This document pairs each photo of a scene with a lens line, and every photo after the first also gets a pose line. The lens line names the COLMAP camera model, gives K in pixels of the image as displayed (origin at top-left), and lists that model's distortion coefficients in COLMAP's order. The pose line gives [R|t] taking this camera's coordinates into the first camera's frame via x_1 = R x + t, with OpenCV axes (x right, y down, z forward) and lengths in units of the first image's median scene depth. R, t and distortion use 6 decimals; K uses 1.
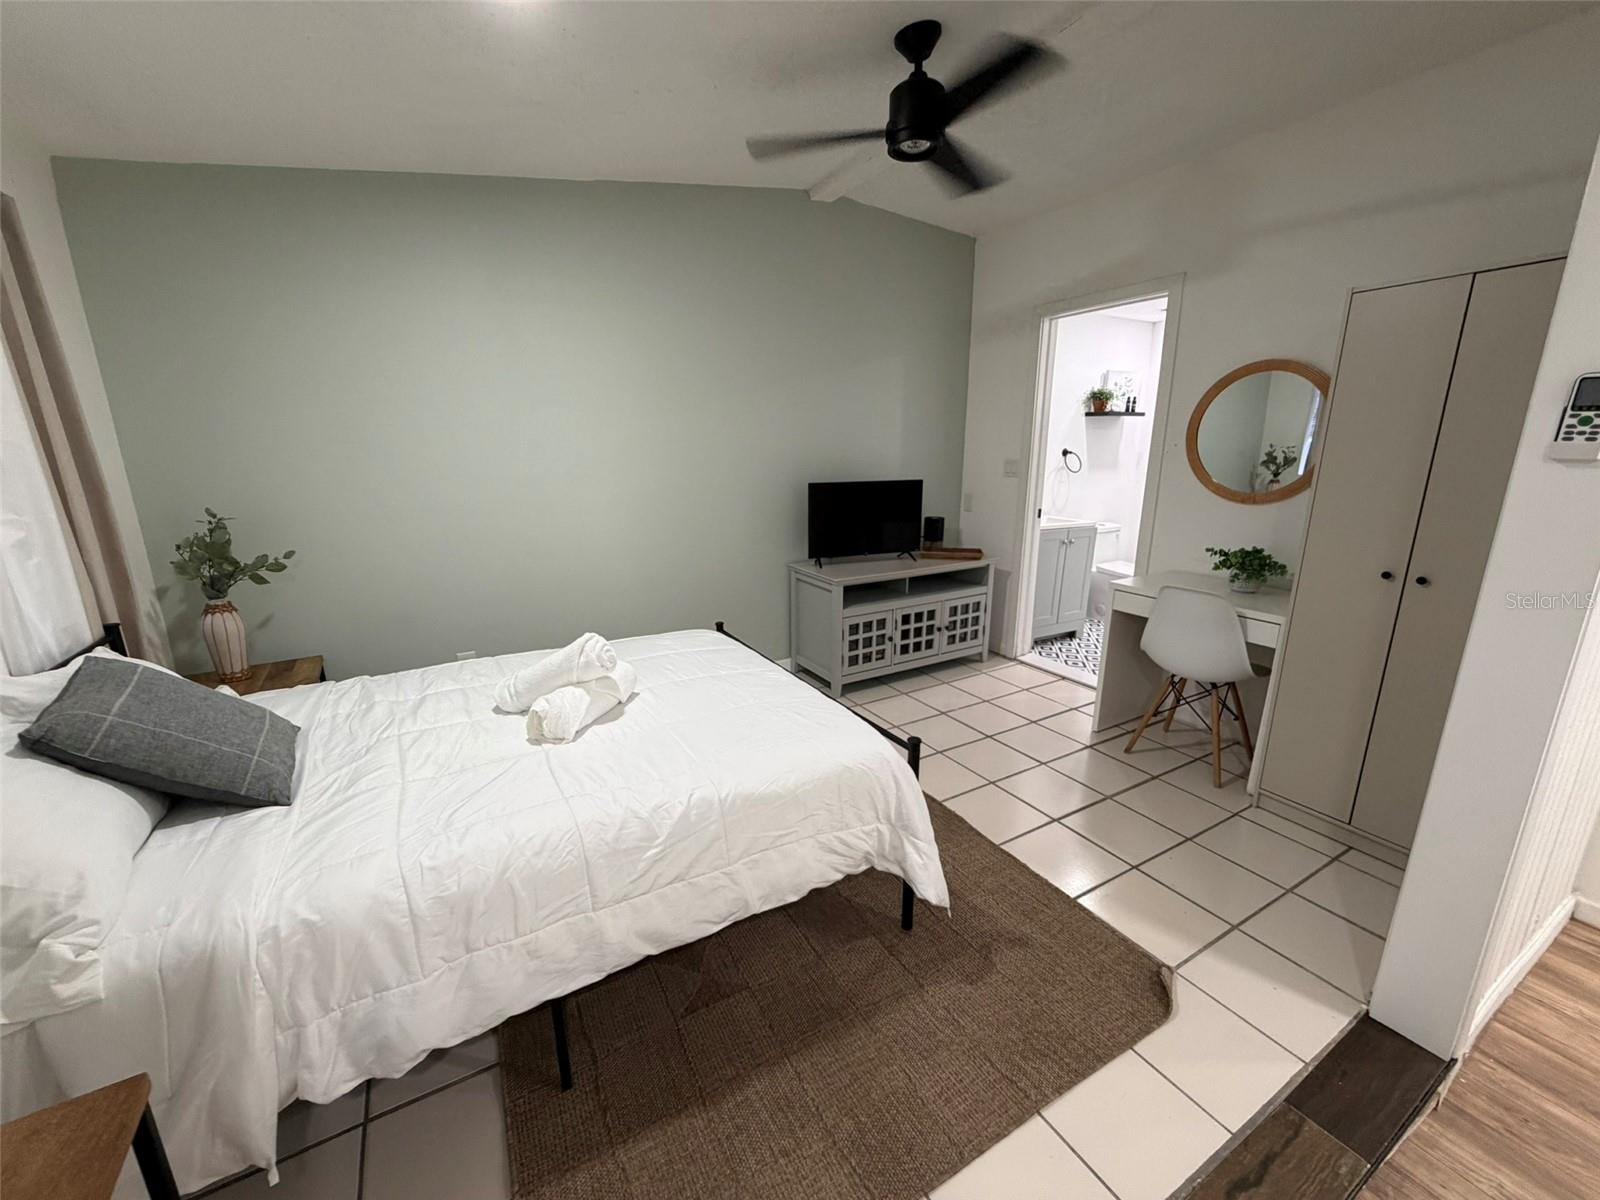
lens RADIAL K [[634.9, 0, 792.9], [0, 634.9, 603.6], [0, 0, 1]] dist [-0.000305, -0.000324]
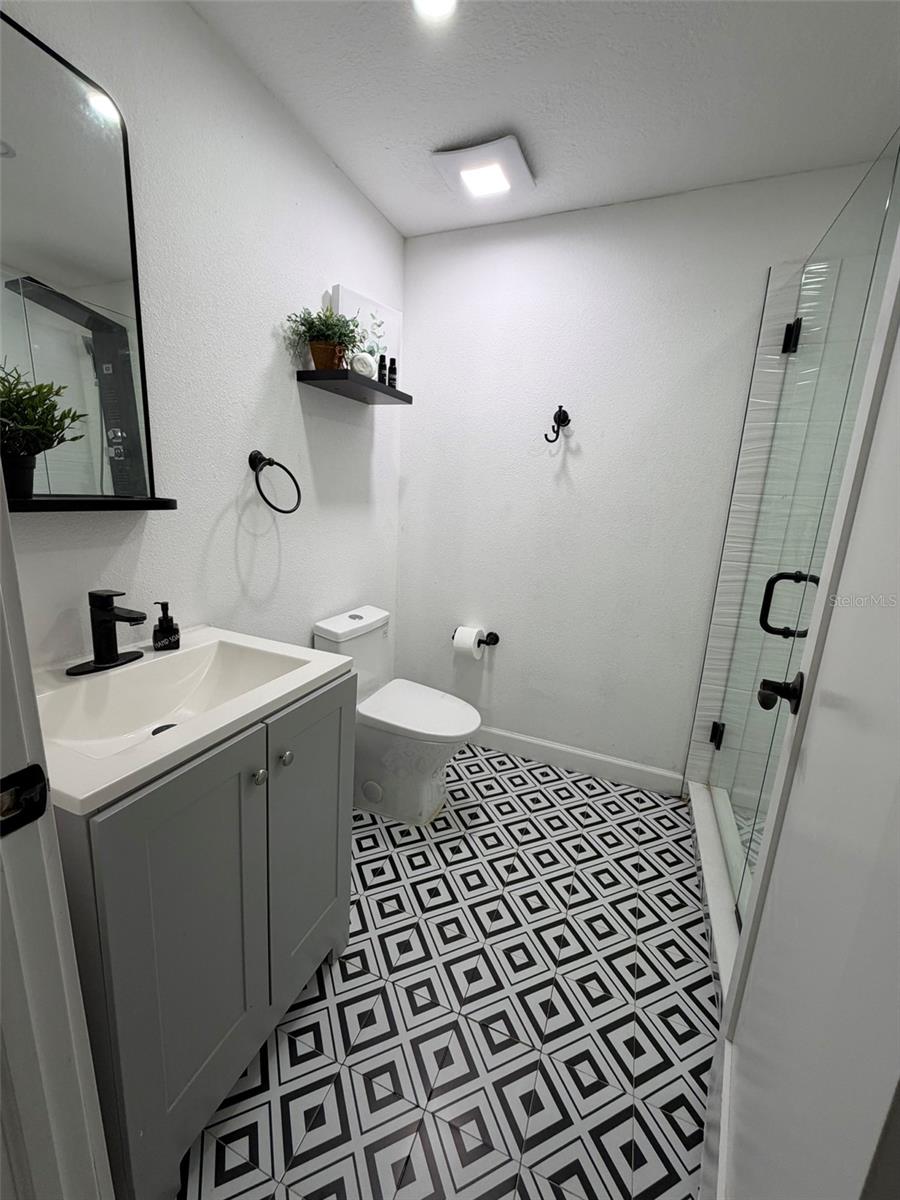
lens RADIAL K [[476.2, 0, 449.7], [0, 476.2, 594.3], [0, 0, 1]] dist [-0.000305, -0.000324]
pose [[0.777852, -0.088669, 0.622161, 0.427749], [0.096712, 0.995093, 0.020905, -0.194138], [-0.620962, 0.043909, 0.782610, 0.901256]]
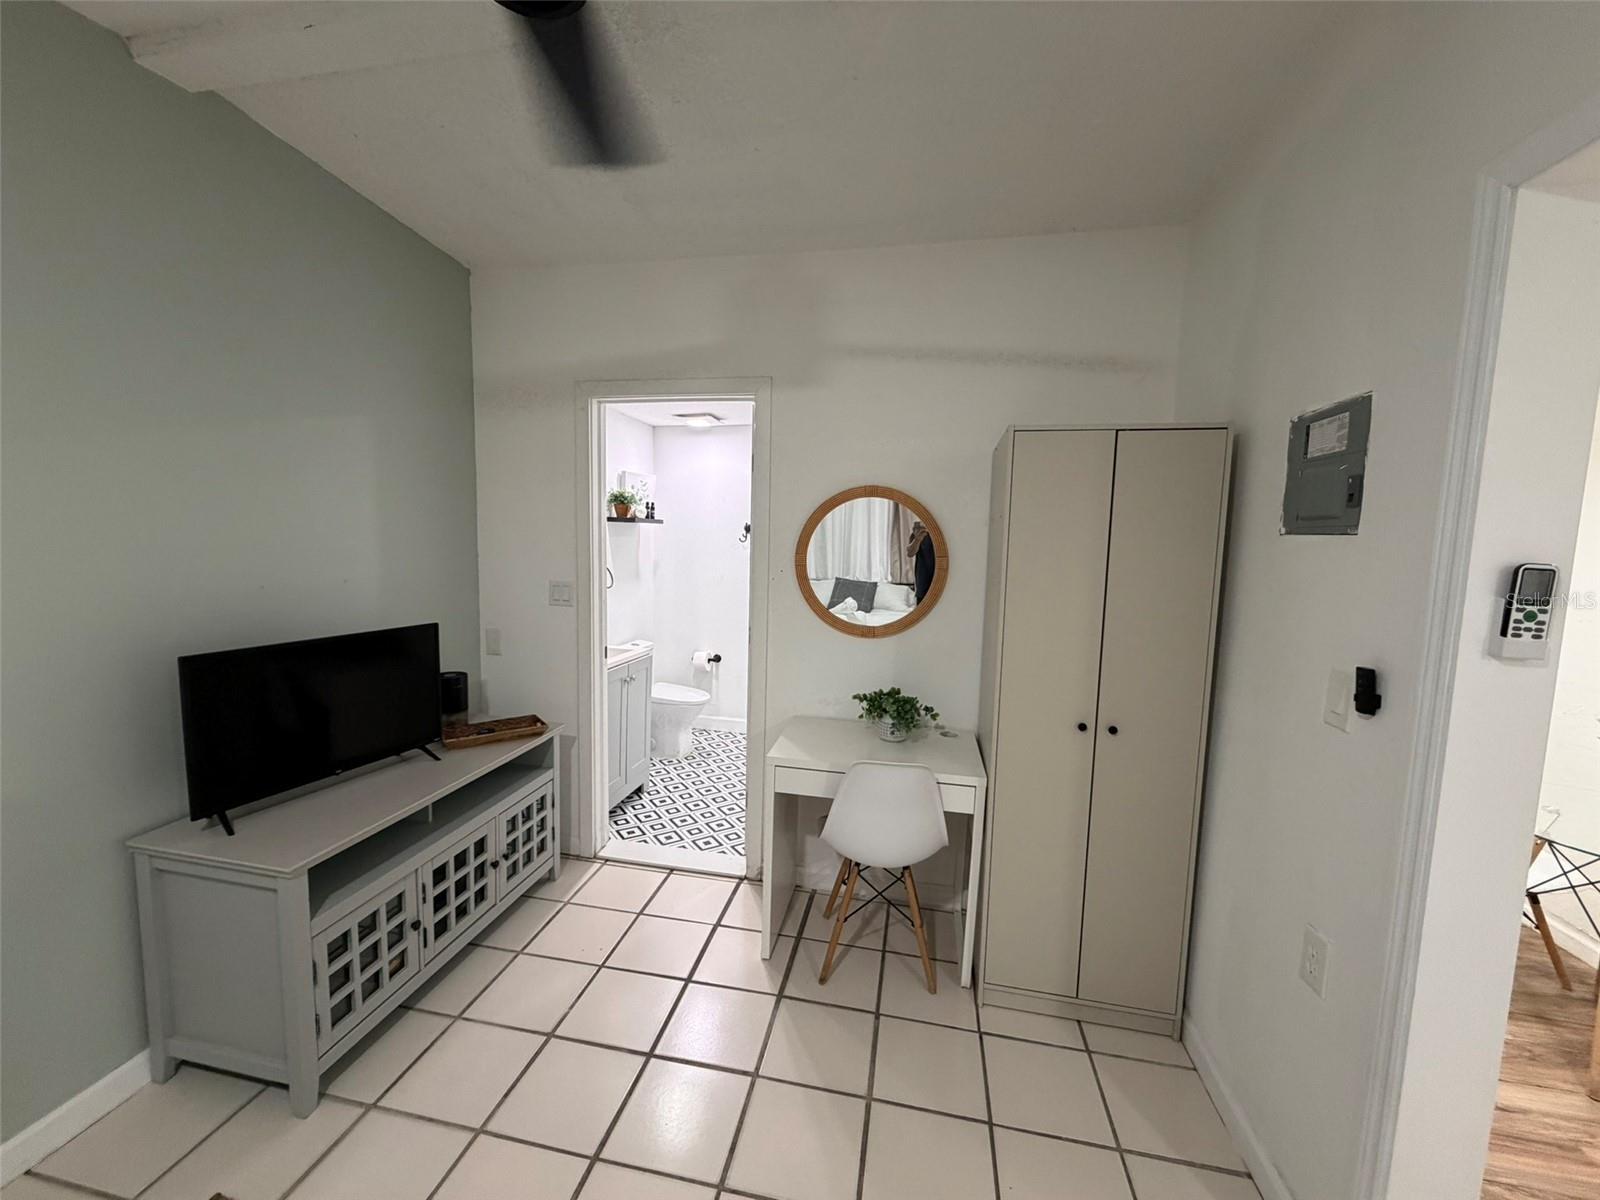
lens RADIAL K [[634.9, 0, 792.9], [0, 634.9, 603.6], [0, 0, 1]] dist [-0.000305, -0.000324]
pose [[0.657586, -0.057187, 0.751206, -0.023164], [0.154920, 0.986070, -0.060546, -0.126601], [-0.737279, 0.156191, 0.657285, 0.361999]]
